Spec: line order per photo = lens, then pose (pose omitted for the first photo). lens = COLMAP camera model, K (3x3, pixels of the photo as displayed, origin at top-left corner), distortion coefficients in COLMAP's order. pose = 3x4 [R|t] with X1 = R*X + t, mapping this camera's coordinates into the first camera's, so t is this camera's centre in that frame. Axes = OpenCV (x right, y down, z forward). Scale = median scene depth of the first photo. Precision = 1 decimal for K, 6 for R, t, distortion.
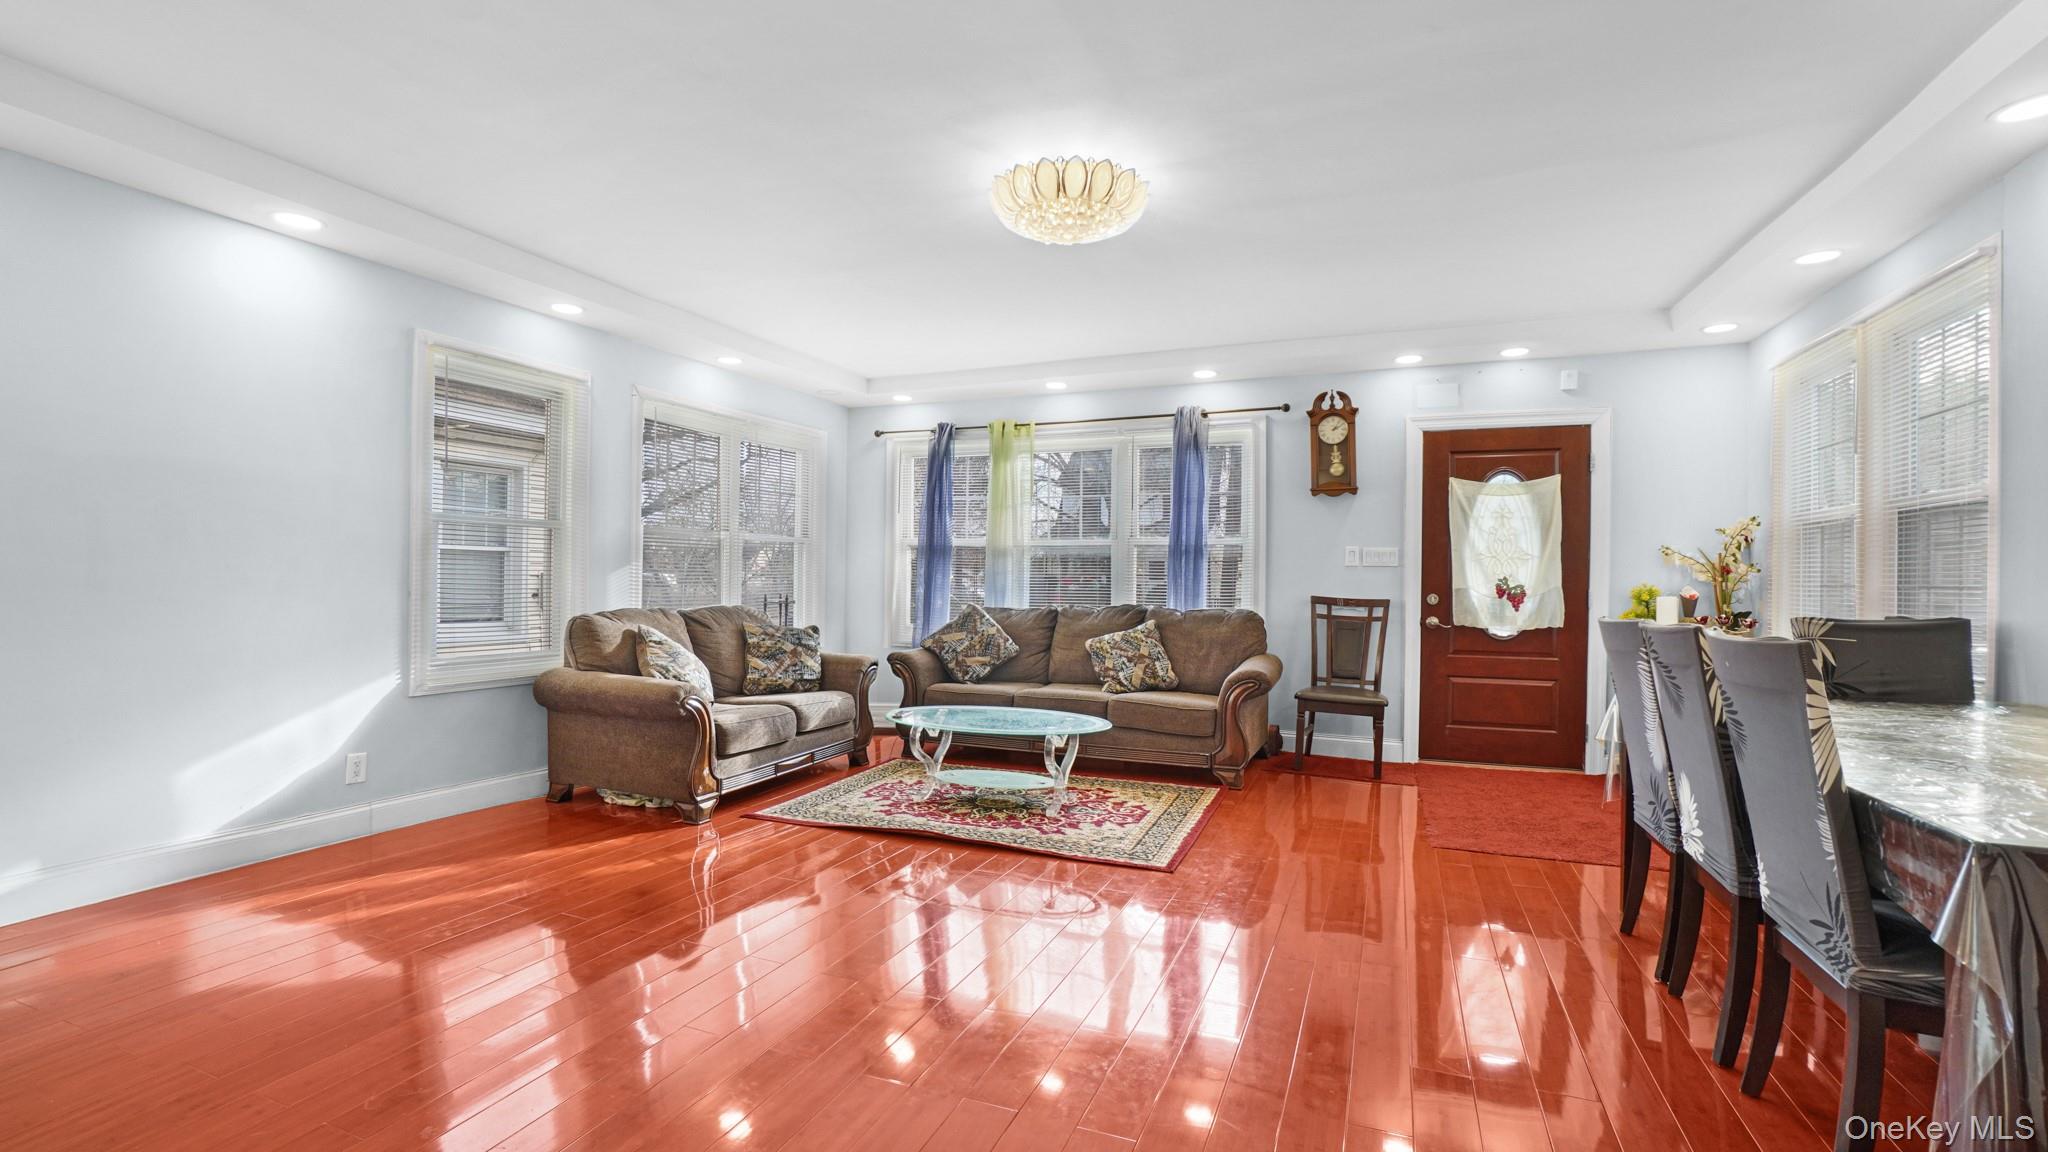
lens RADIAL K [[911.0, 0, 1013.0], [0, 911.0, 572.1], [0, 0, 1]] dist [-0.023860, -0.000137]
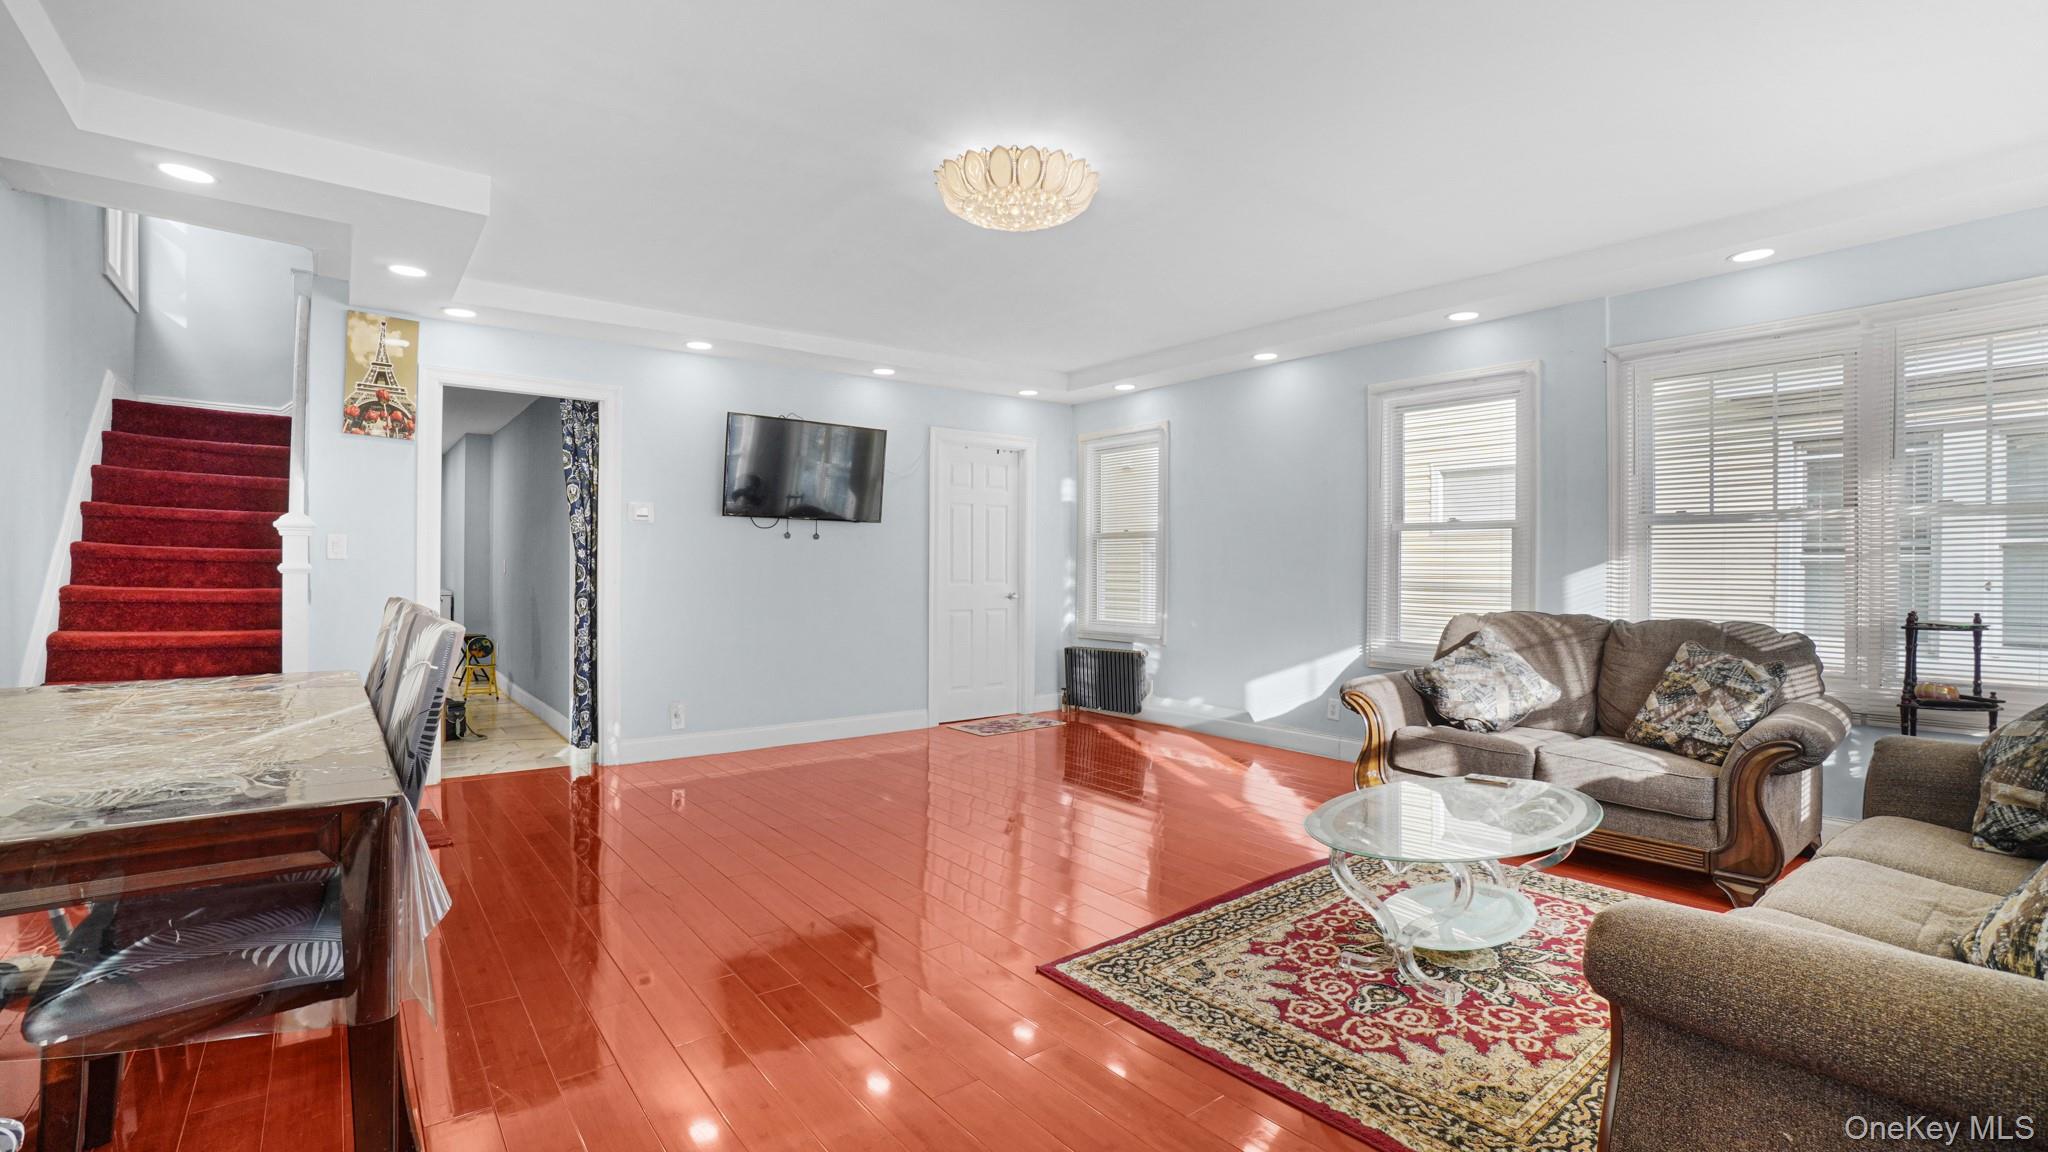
lens RADIAL K [[911.0, 0, 1013.0], [0, 911.0, 572.1], [0, 0, 1]] dist [-0.023860, -0.000137]
pose [[-0.507779, -0.015251, -0.861352, 0.539210], [-0.011556, 0.999874, -0.010891, 0.014105], [0.861410, 0.004424, -0.507891, 0.892221]]
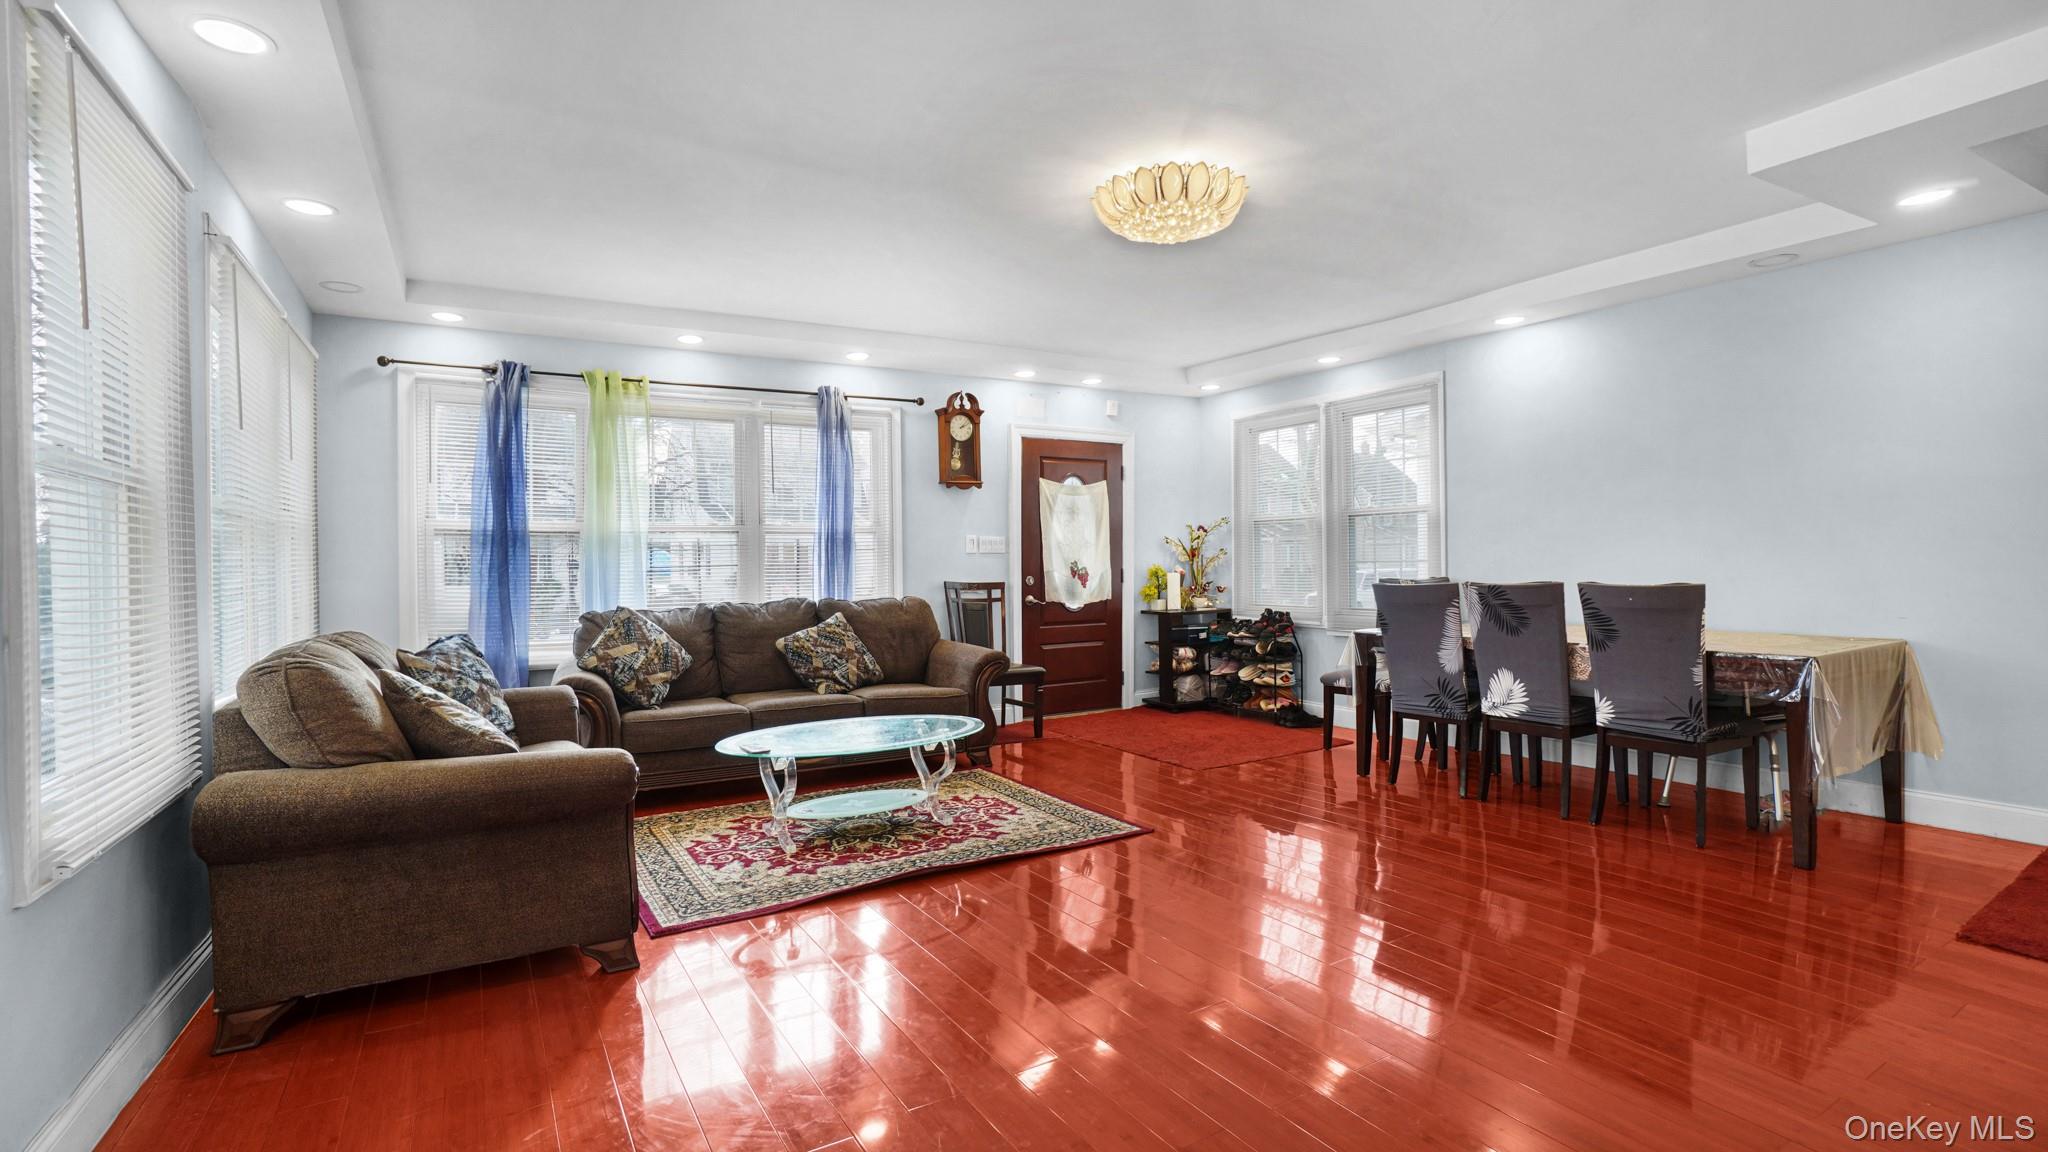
lens RADIAL K [[911.0, 0, 1013.0], [0, 911.0, 572.1], [0, 0, 1]] dist [-0.023860, -0.000137]
pose [[0.606523, -0.023350, 0.794723, -0.513640], [0.020979, 0.999691, 0.013361, 0.002831], [-0.794789, 0.008569, 0.606825, 0.313118]]
